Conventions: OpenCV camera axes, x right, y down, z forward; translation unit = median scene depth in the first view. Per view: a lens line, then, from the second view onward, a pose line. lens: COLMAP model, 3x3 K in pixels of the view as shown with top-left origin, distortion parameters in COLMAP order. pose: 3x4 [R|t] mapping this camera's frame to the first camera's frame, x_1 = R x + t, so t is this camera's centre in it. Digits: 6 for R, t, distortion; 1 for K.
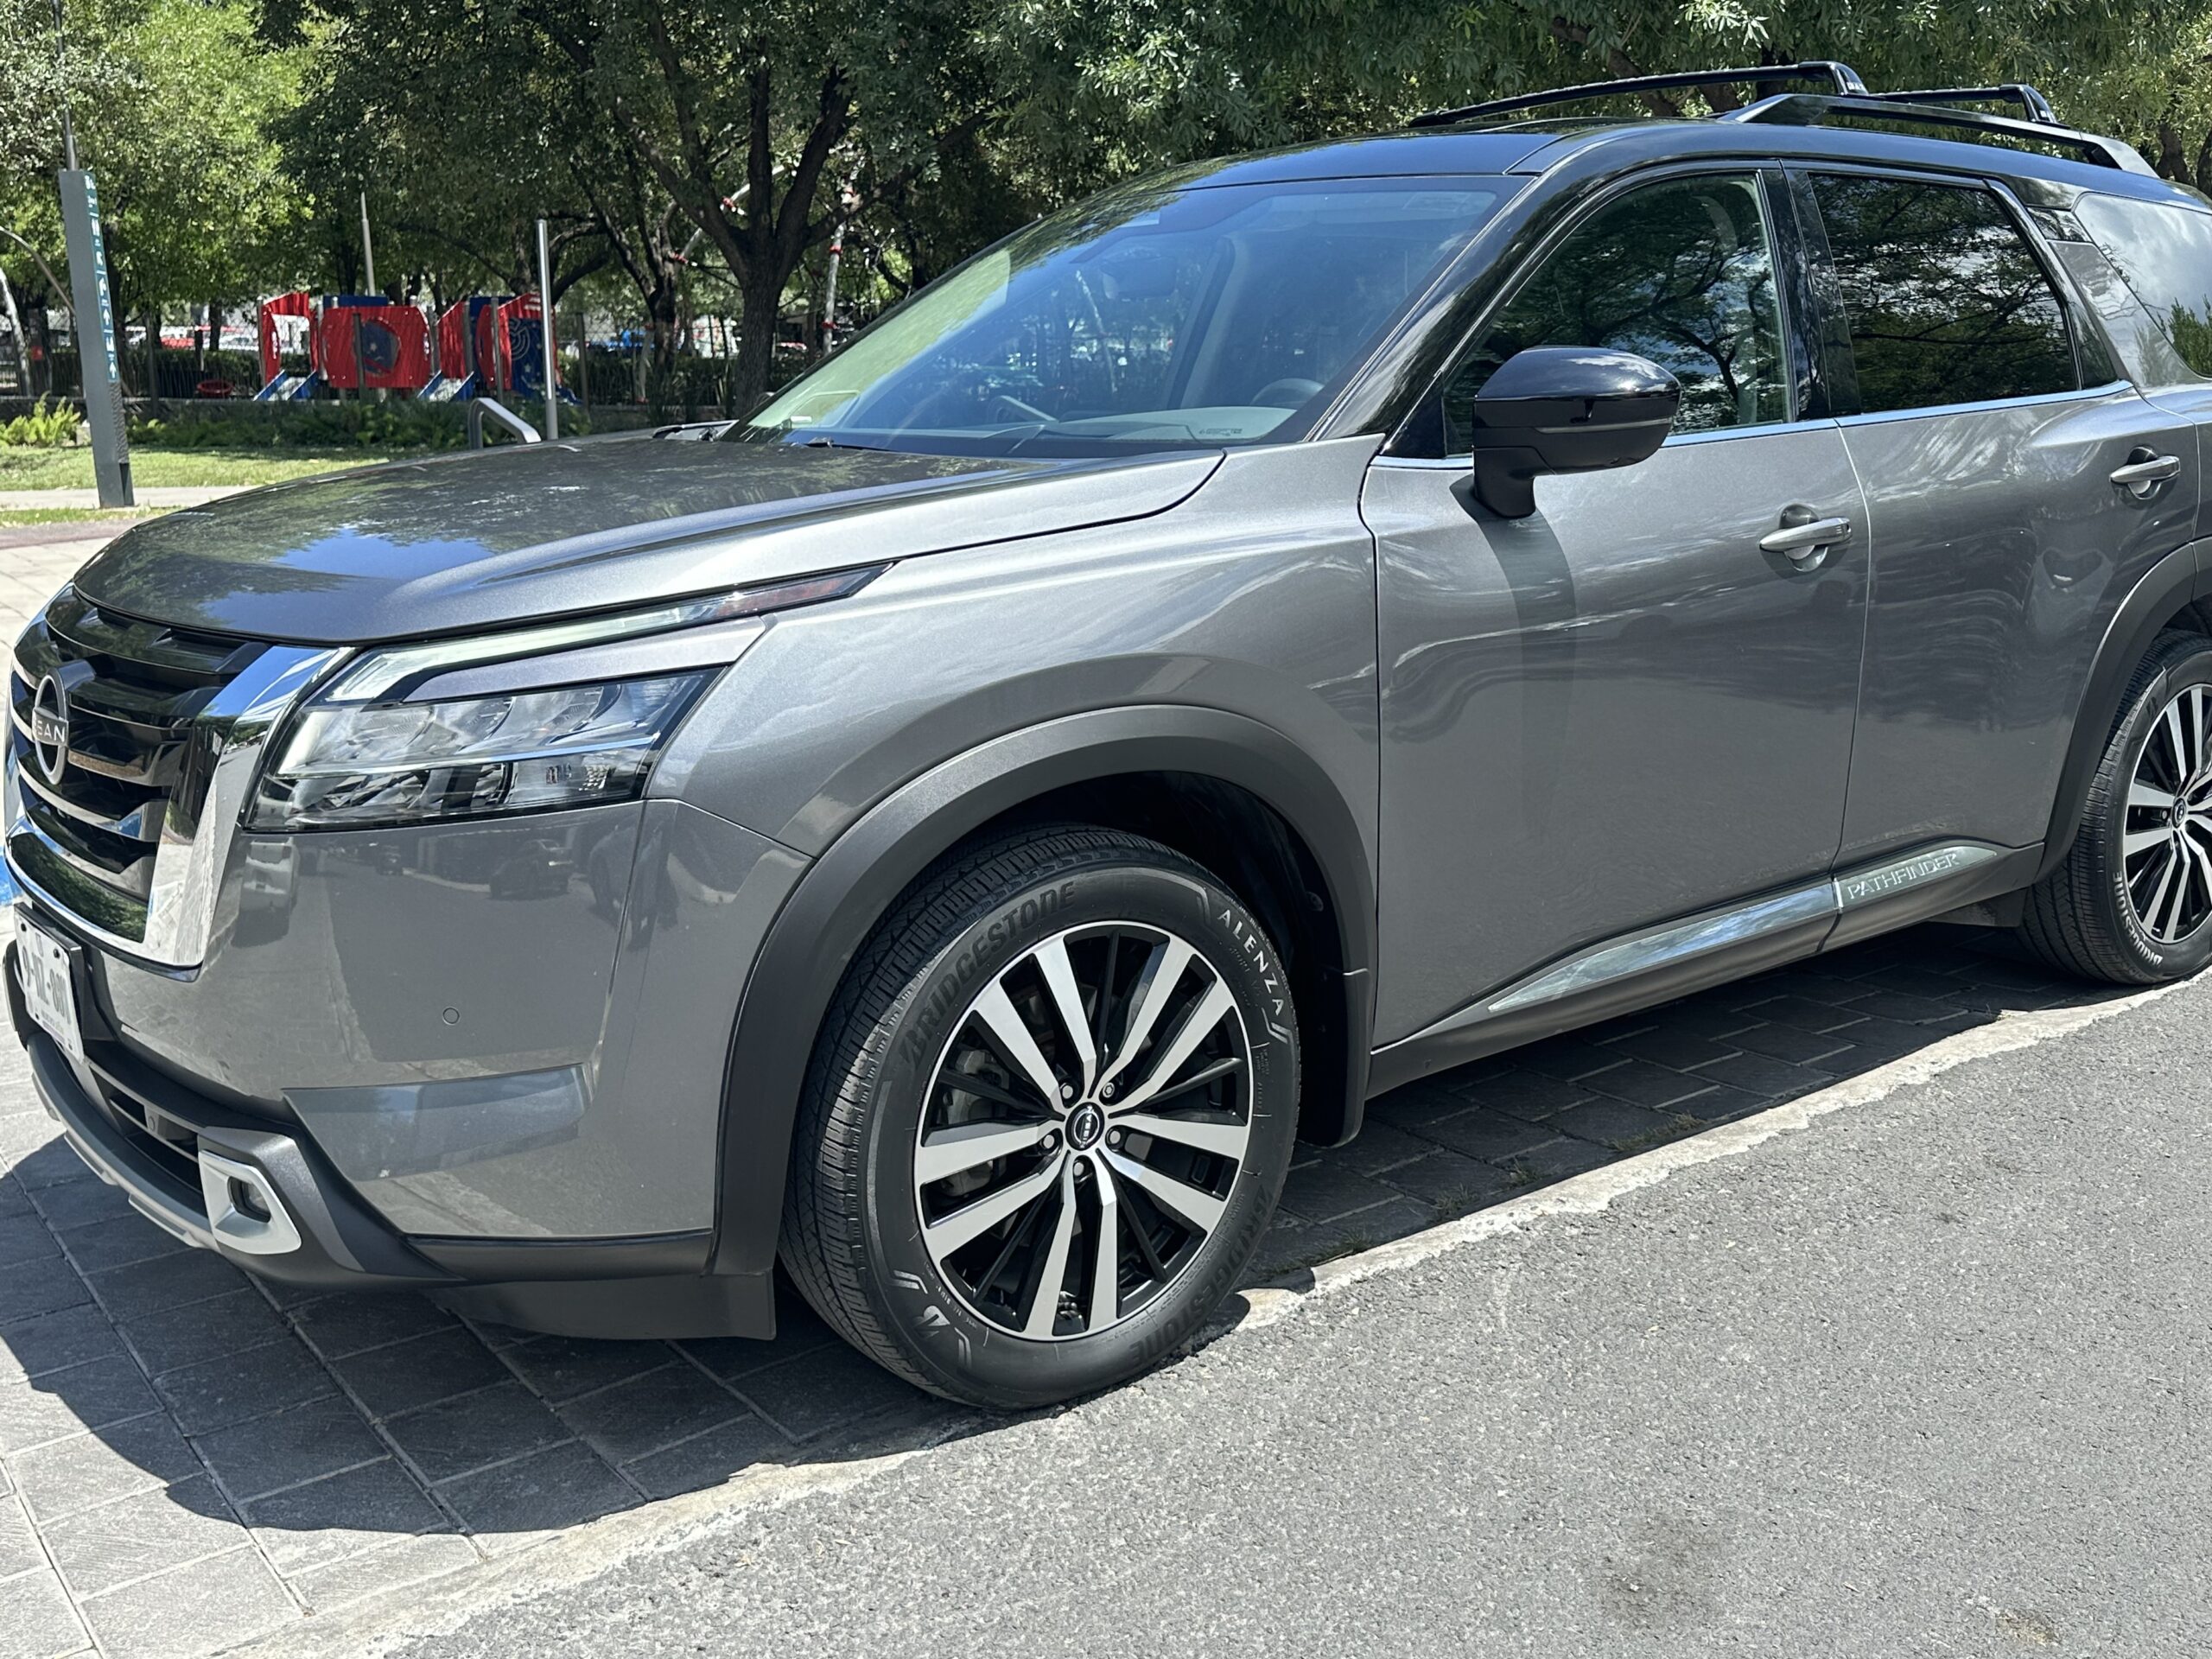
lens RADIAL K [[2133.3, 0, 1049.8], [0, 2133.3, 859.5], [0, 0, 1]] dist [0.152513, -0.412107]
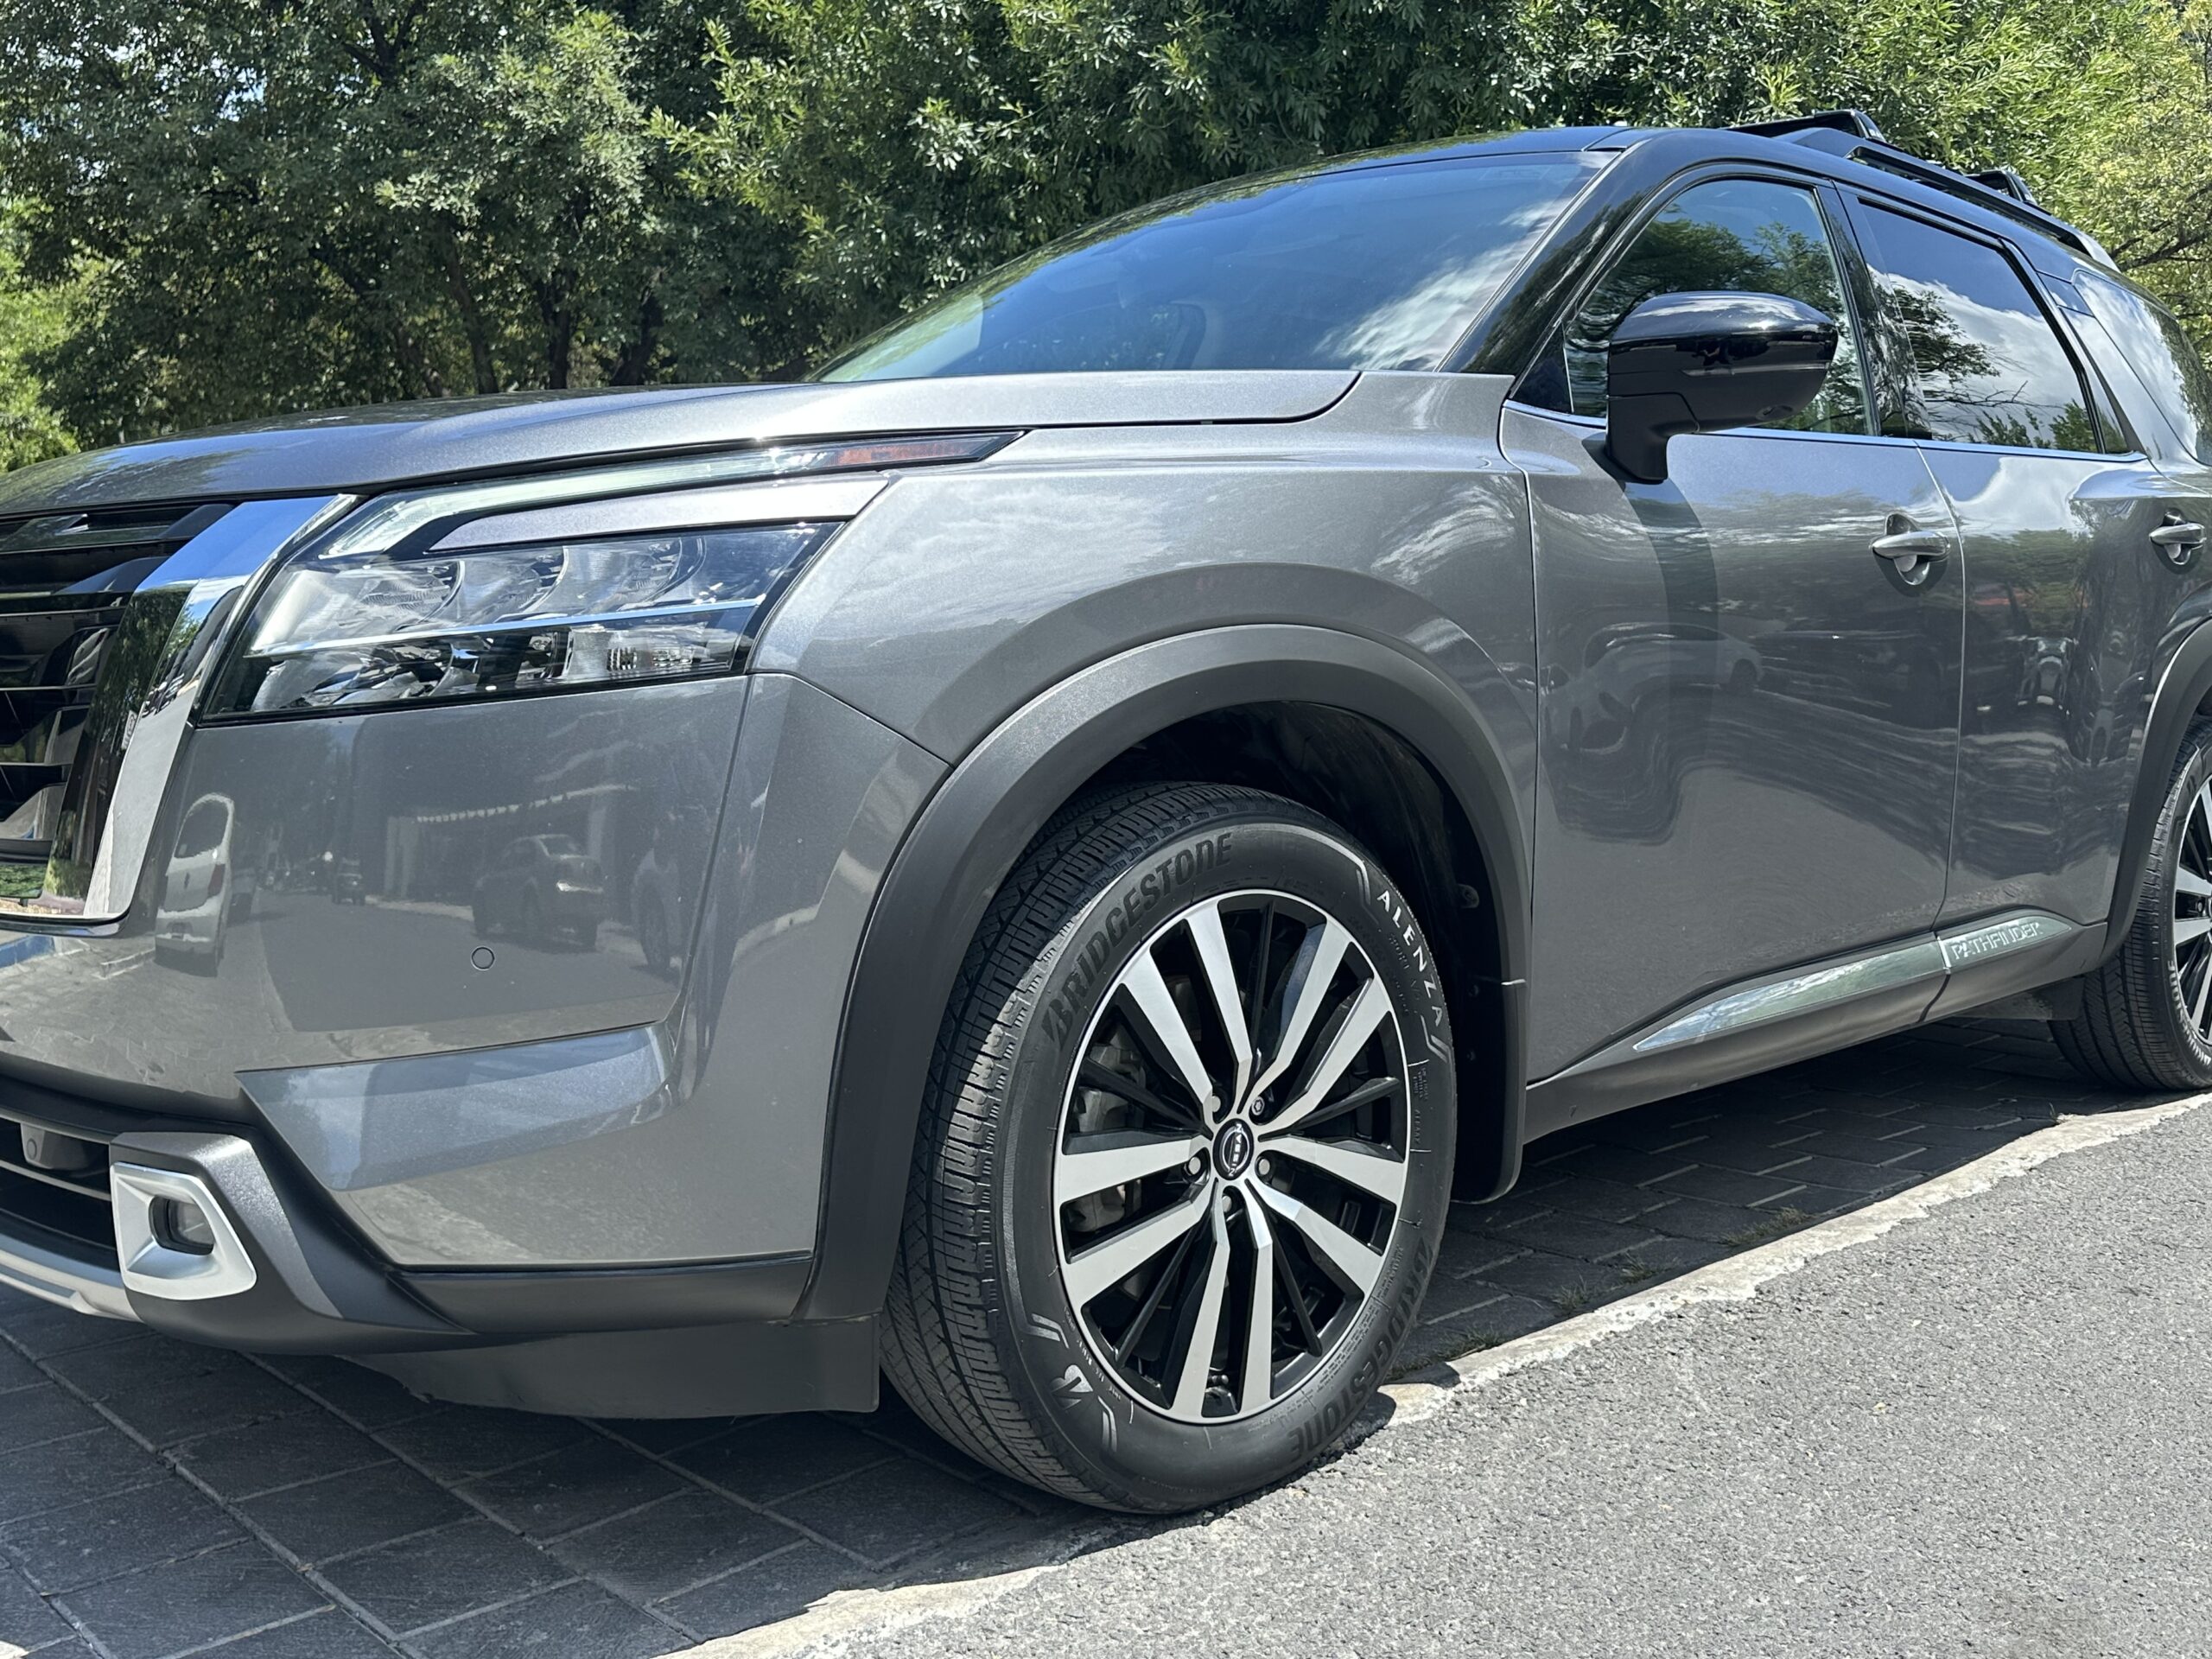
lens RADIAL K [[2133.3, 0, 1049.8], [0, 2133.3, 859.5], [0, 0, 1]] dist [0.152513, -0.412107]
pose [[0.992849, 0.001756, 0.119365, -0.150601], [0.015013, 0.990116, -0.139442, 0.129470], [-0.118431, 0.140237, 0.983010, 0.200737]]
